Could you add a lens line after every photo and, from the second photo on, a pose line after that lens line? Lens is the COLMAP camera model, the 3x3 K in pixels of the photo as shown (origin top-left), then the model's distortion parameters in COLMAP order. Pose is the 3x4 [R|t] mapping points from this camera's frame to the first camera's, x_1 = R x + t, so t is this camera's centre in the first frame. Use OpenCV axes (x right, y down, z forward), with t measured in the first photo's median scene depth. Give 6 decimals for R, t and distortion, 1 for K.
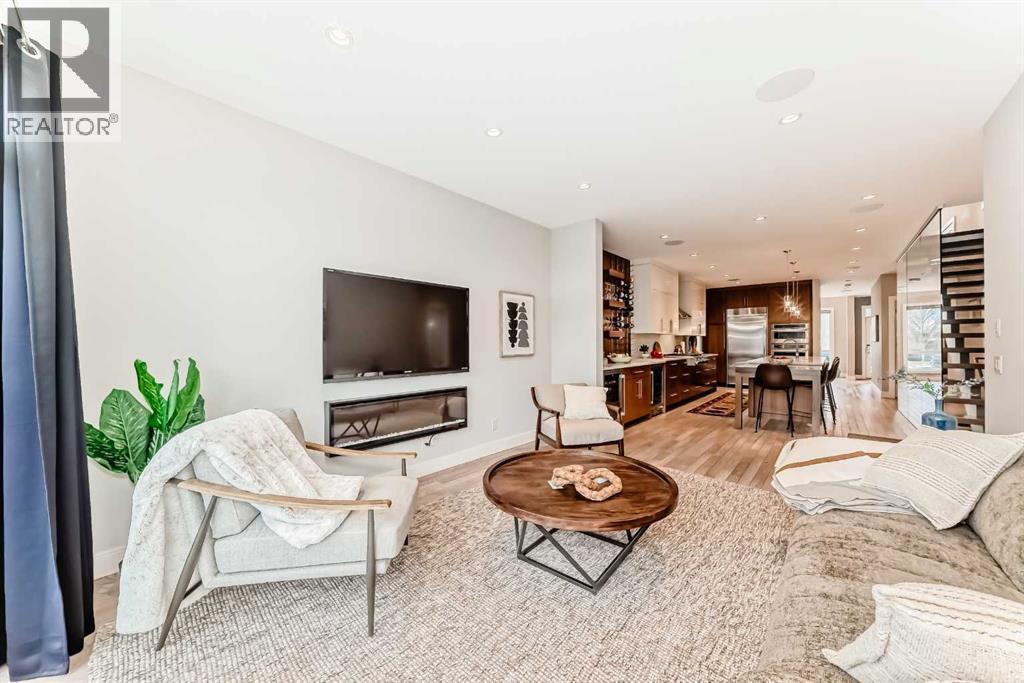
lens RADIAL K [[357.0, 0, 513.7], [0, 357.0, 343.0], [0, 0, 1]] dist [-0.015403, 0.000060]
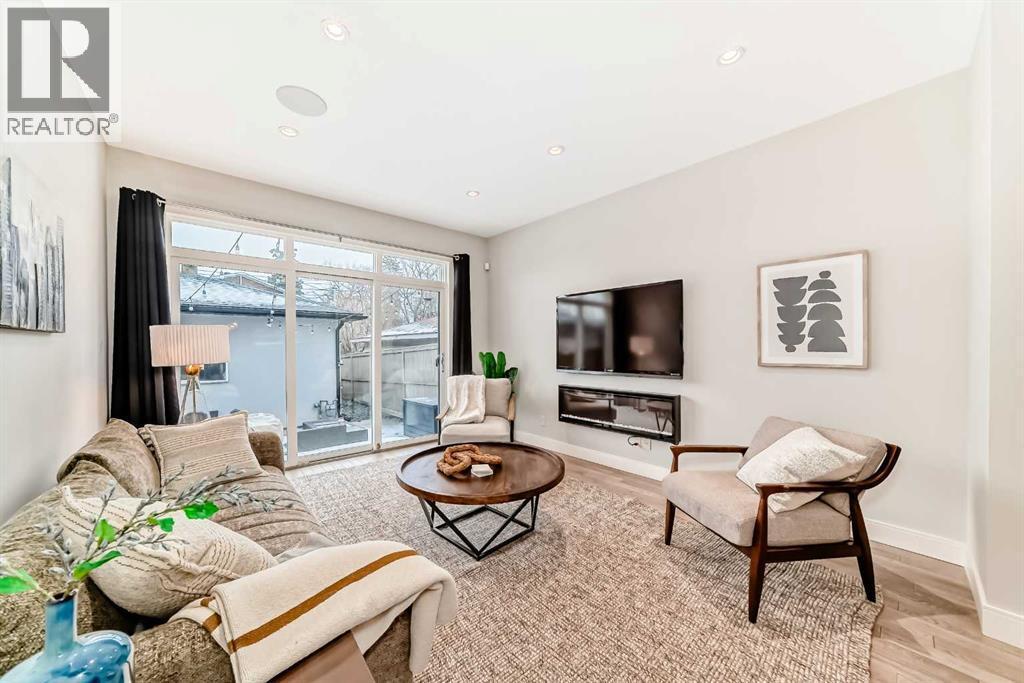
lens RADIAL K [[357.0, 0, 512.3], [0, 357.0, 344.9], [0, 0, 1]] dist [-0.015403, 0.000060]
pose [[-0.076047, 0.010850, -0.997045, 0.629847], [0.013326, 0.999863, 0.009864, -0.011576], [0.997015, -0.012537, -0.076181, 0.576125]]
